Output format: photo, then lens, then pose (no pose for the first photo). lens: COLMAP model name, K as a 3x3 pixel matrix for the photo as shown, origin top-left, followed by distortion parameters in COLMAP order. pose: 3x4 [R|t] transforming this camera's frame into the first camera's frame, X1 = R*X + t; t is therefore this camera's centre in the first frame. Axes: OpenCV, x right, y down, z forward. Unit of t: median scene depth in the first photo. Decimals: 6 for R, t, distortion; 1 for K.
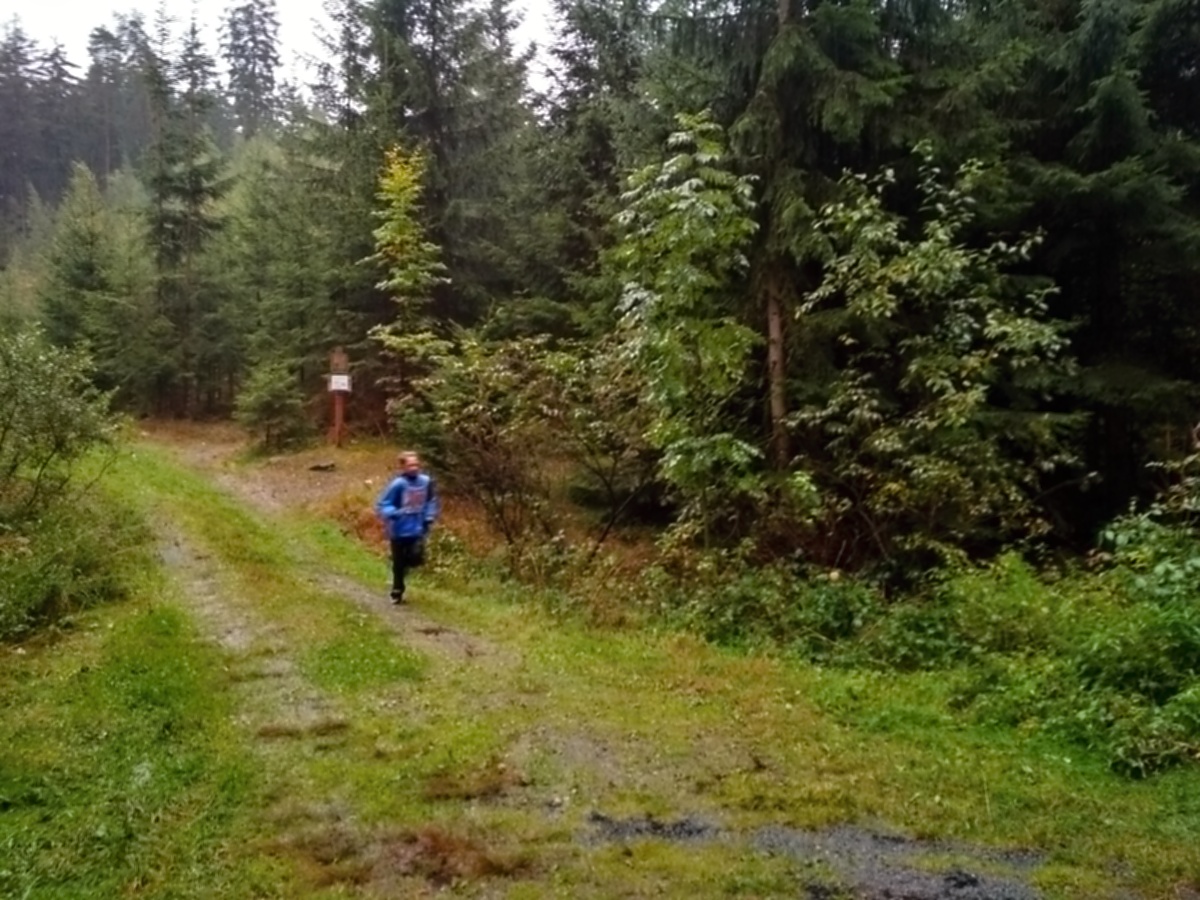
lens RADIAL K [[1049.7, 0, 598.4], [0, 1049.7, 448.6], [0, 0, 1]] dist [0.115556, -0.200312]
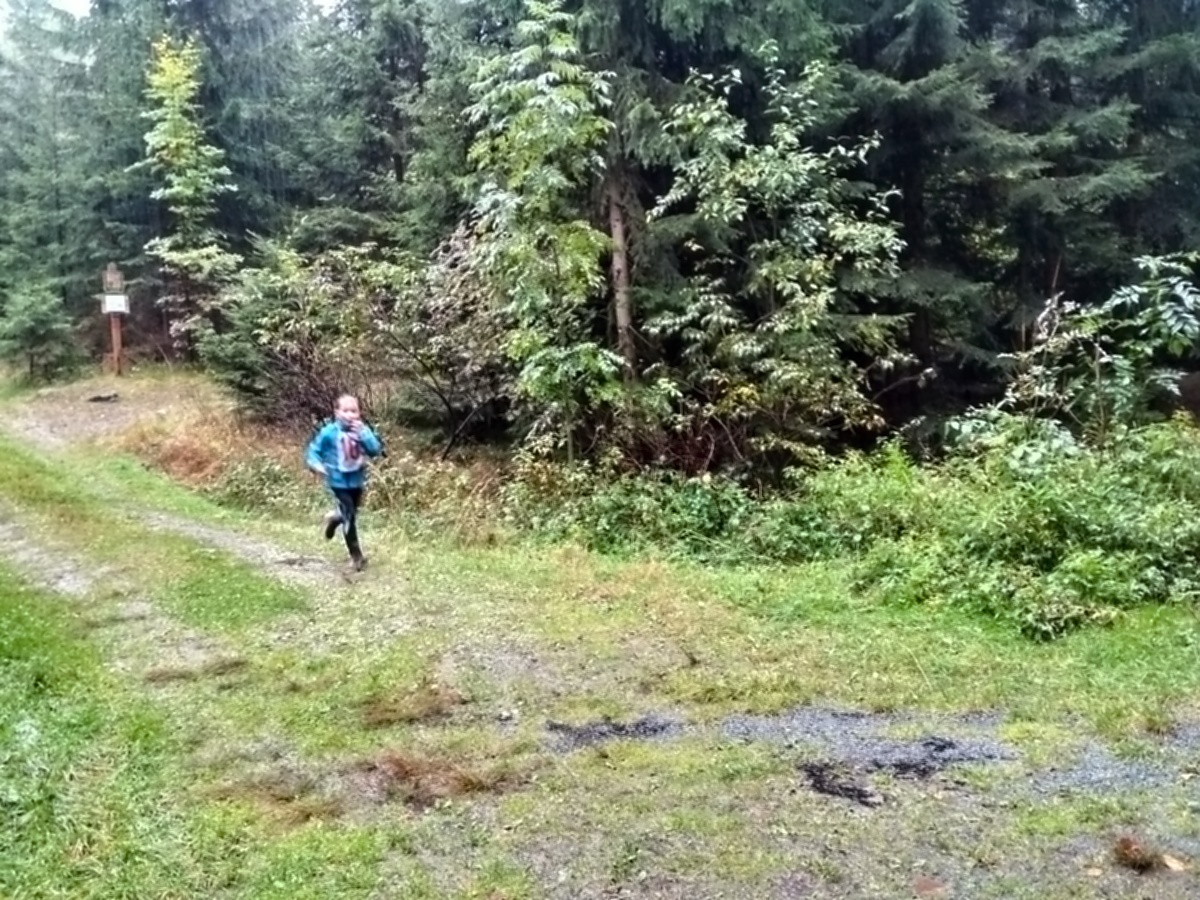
lens RADIAL K [[1066.2, 0, 599.4], [0, 1066.2, 446.4], [0, 0, 1]] dist [0.123812, -0.244500]
pose [[0.978167, -0.047734, 0.202265, -0.072373], [0.033344, 0.996703, 0.073964, 0.008885], [-0.205129, -0.065605, 0.976534, 0.019402]]
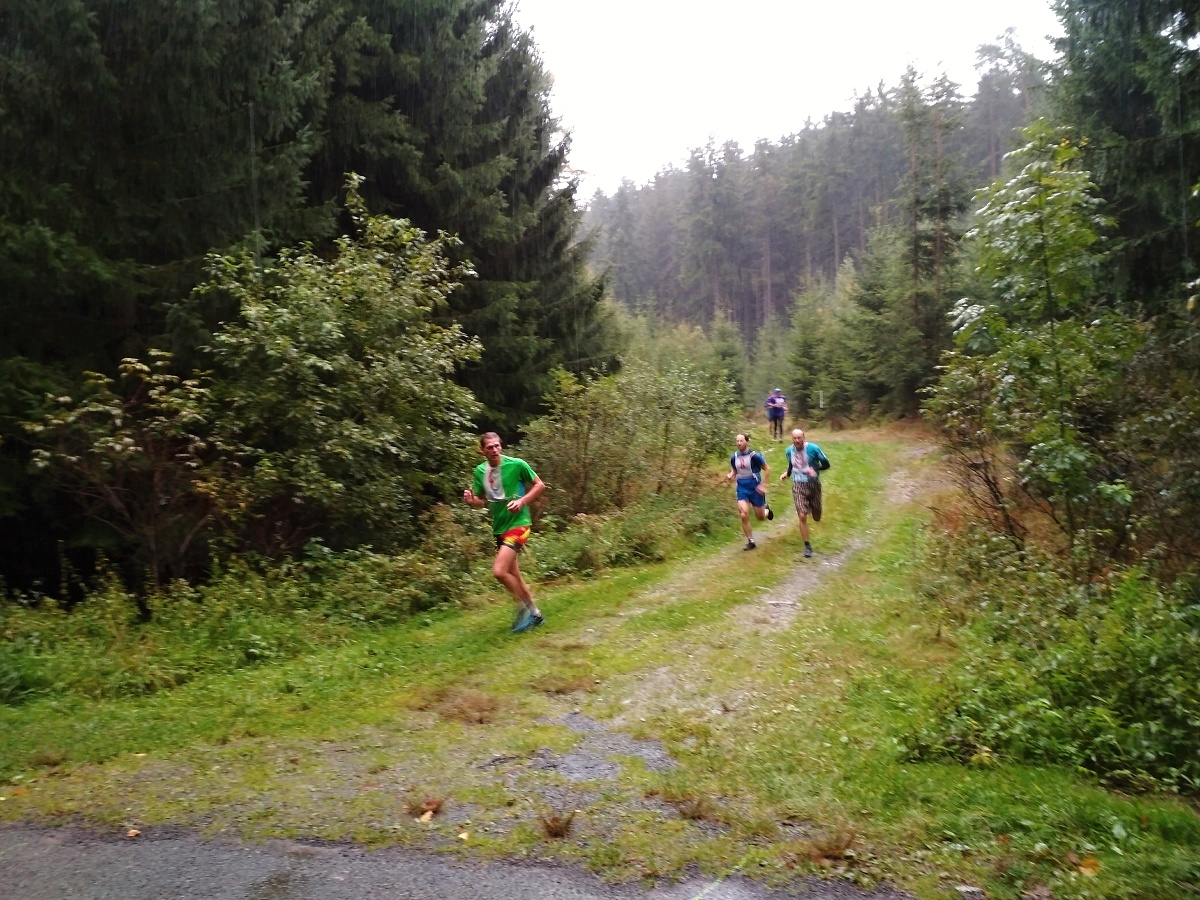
lens RADIAL K [[1063.2, 0, 604.4], [0, 1063.2, 452.5], [0, 0, 1]] dist [0.120406, -0.231211]
pose [[0.673278, -0.001154, -0.739388, 0.567966], [0.011231, 0.999899, 0.008665, -0.017692], [0.739304, -0.014138, 0.673224, 0.004990]]
